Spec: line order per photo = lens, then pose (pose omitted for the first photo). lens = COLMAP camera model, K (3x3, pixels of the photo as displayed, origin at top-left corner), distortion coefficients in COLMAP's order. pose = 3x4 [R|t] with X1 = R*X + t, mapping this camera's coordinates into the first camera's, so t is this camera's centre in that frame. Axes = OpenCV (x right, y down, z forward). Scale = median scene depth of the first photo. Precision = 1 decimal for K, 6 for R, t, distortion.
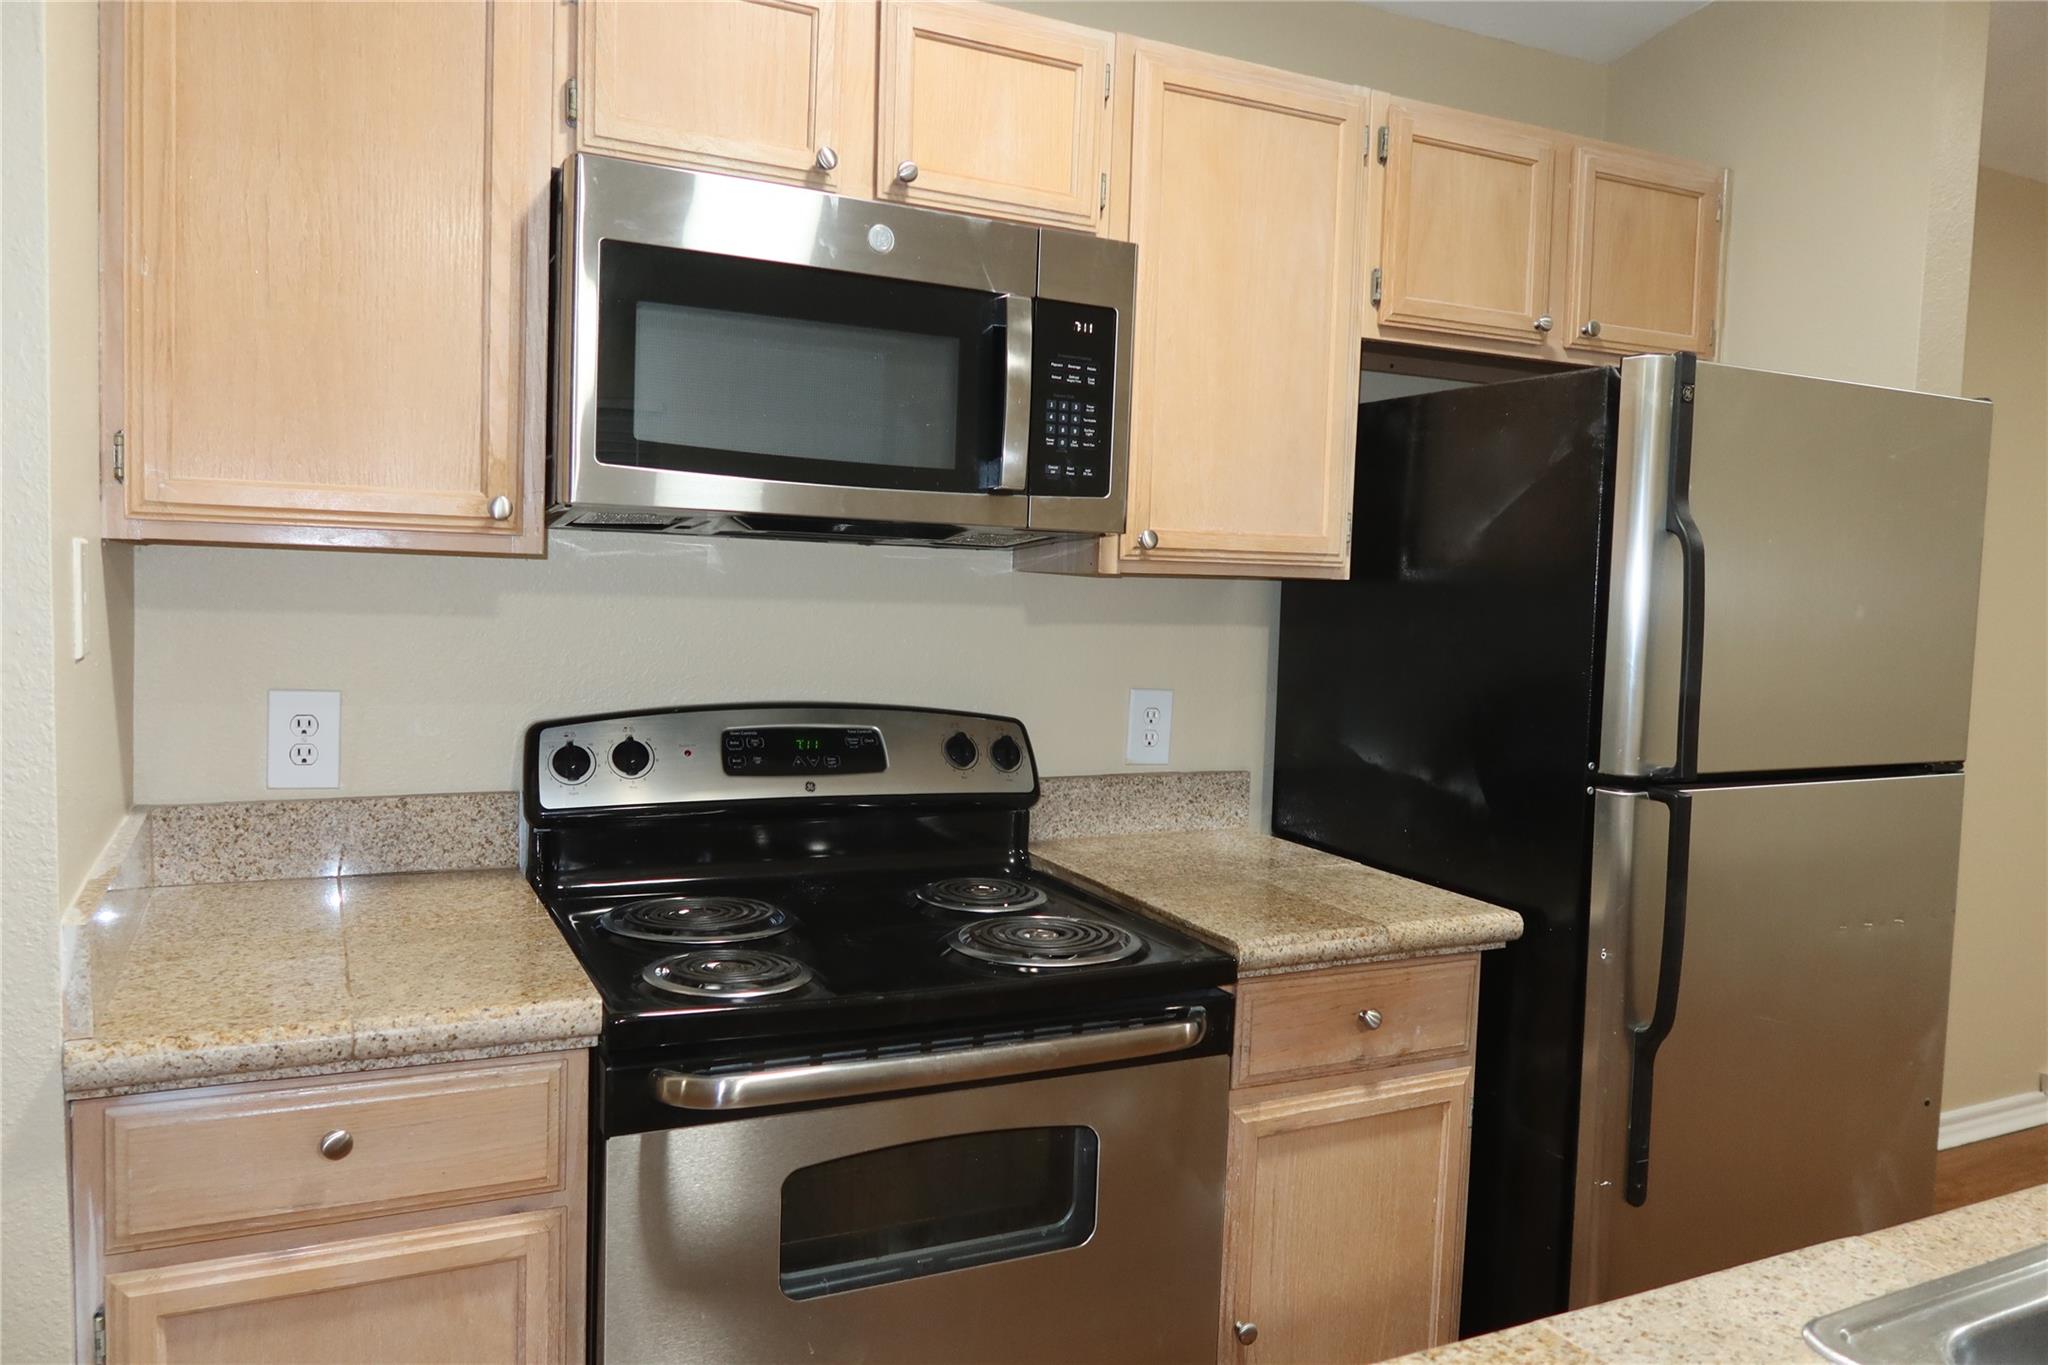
lens RADIAL K [[1416.0, 0, 1018.0], [0, 1416.0, 675.0], [0, 0, 1]] dist [-0.025305, 0.008325]
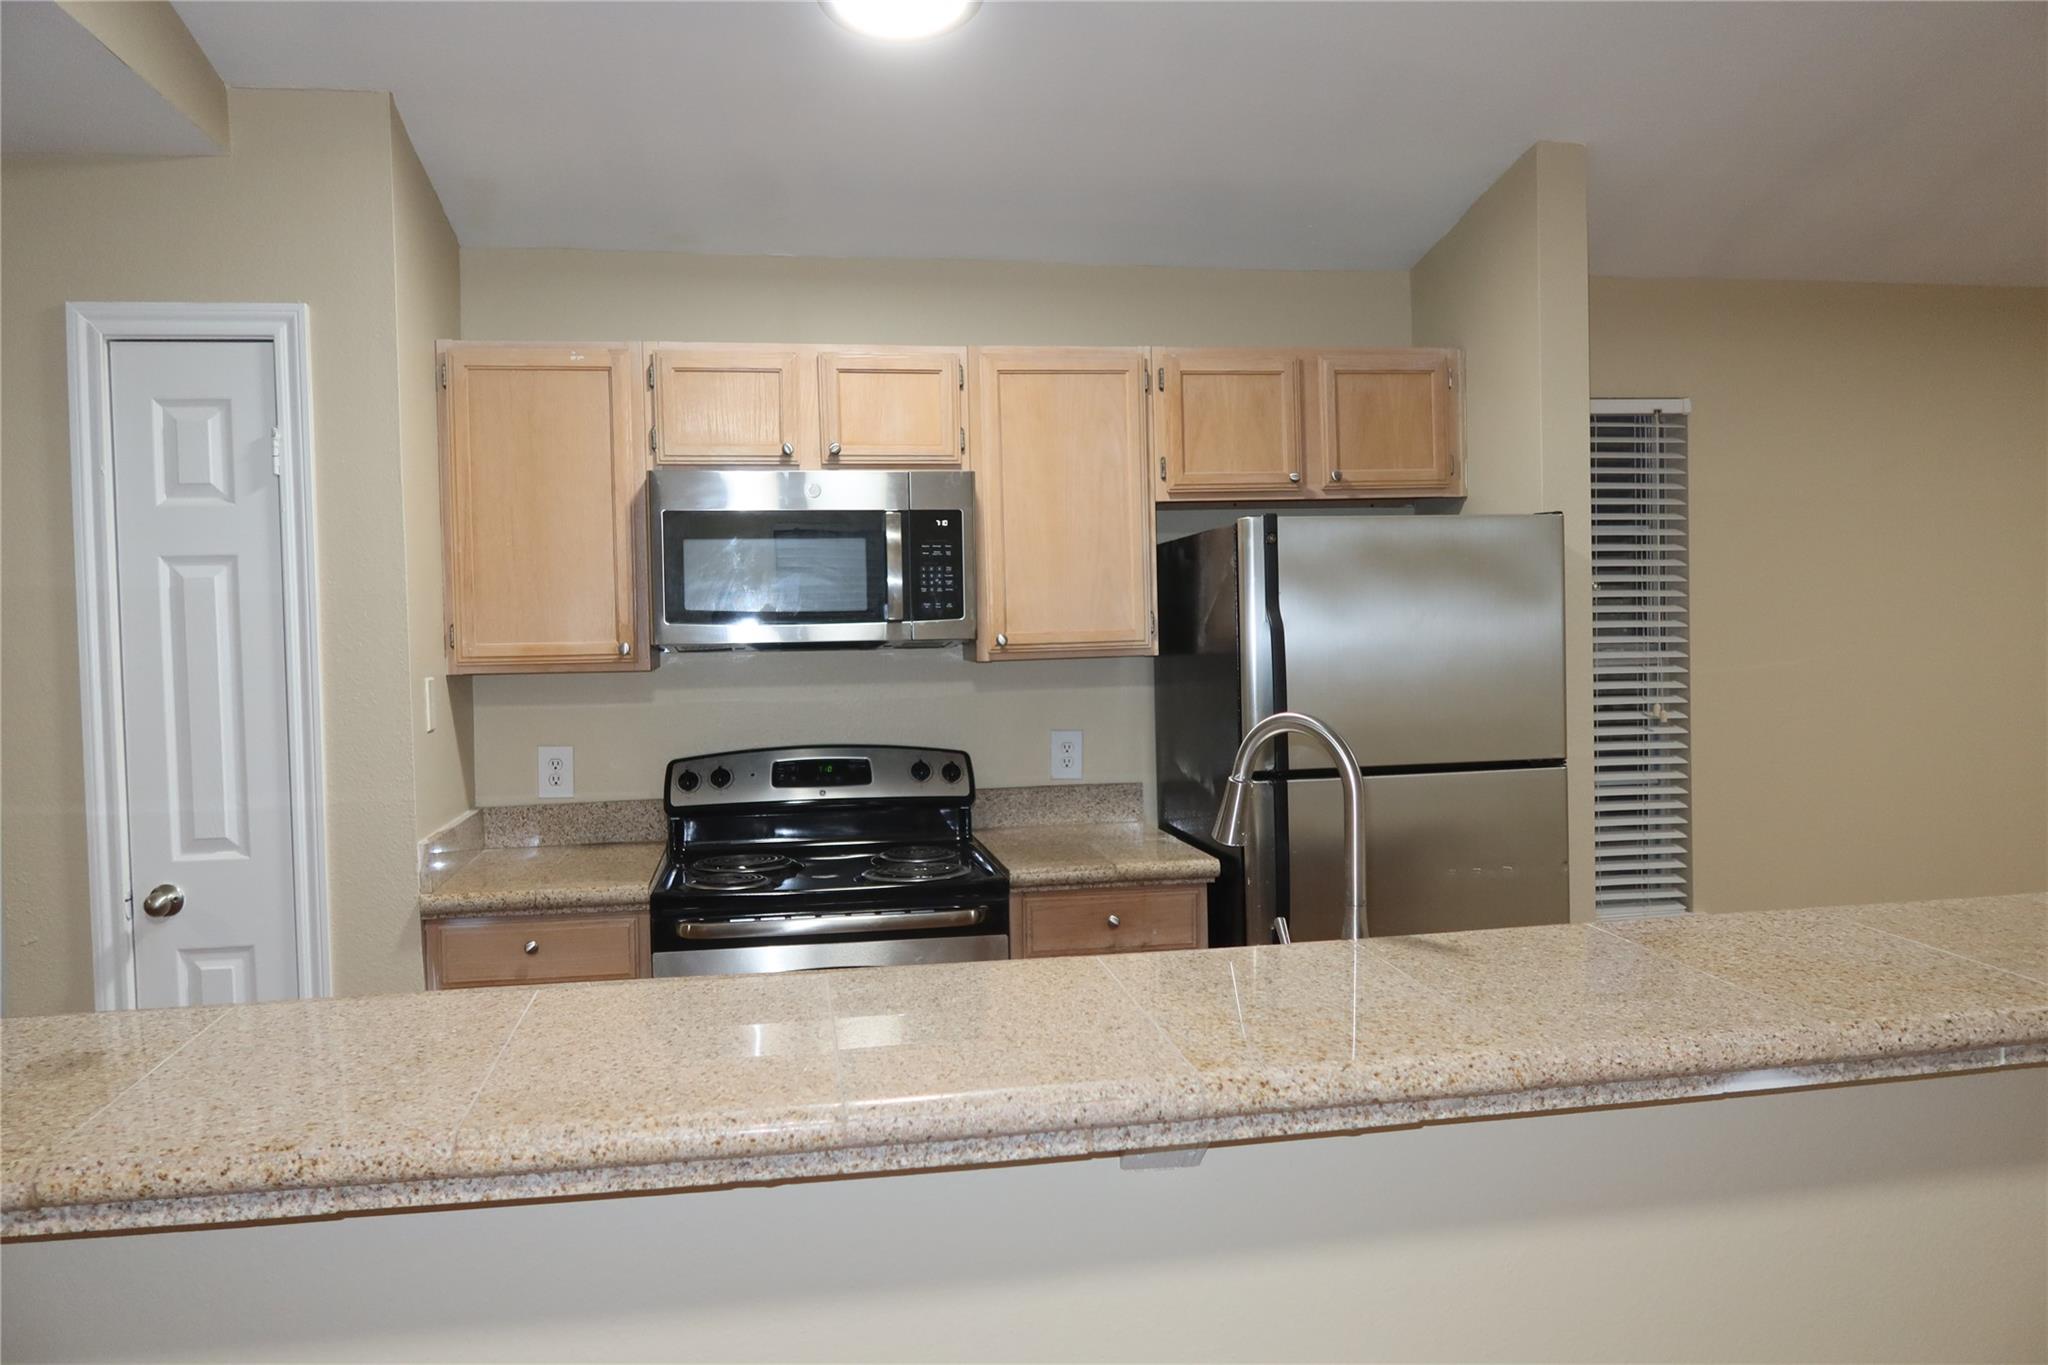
lens RADIAL K [[1416.0, 0, 1011.1], [0, 1416.0, 671.7], [0, 0, 1]] dist [-0.025305, 0.008325]
pose [[0.959489, -0.048135, -0.277604, 0.610904], [0.035502, 0.998100, -0.050358, 0.028478], [0.279500, 0.038462, 0.959375, -0.651280]]
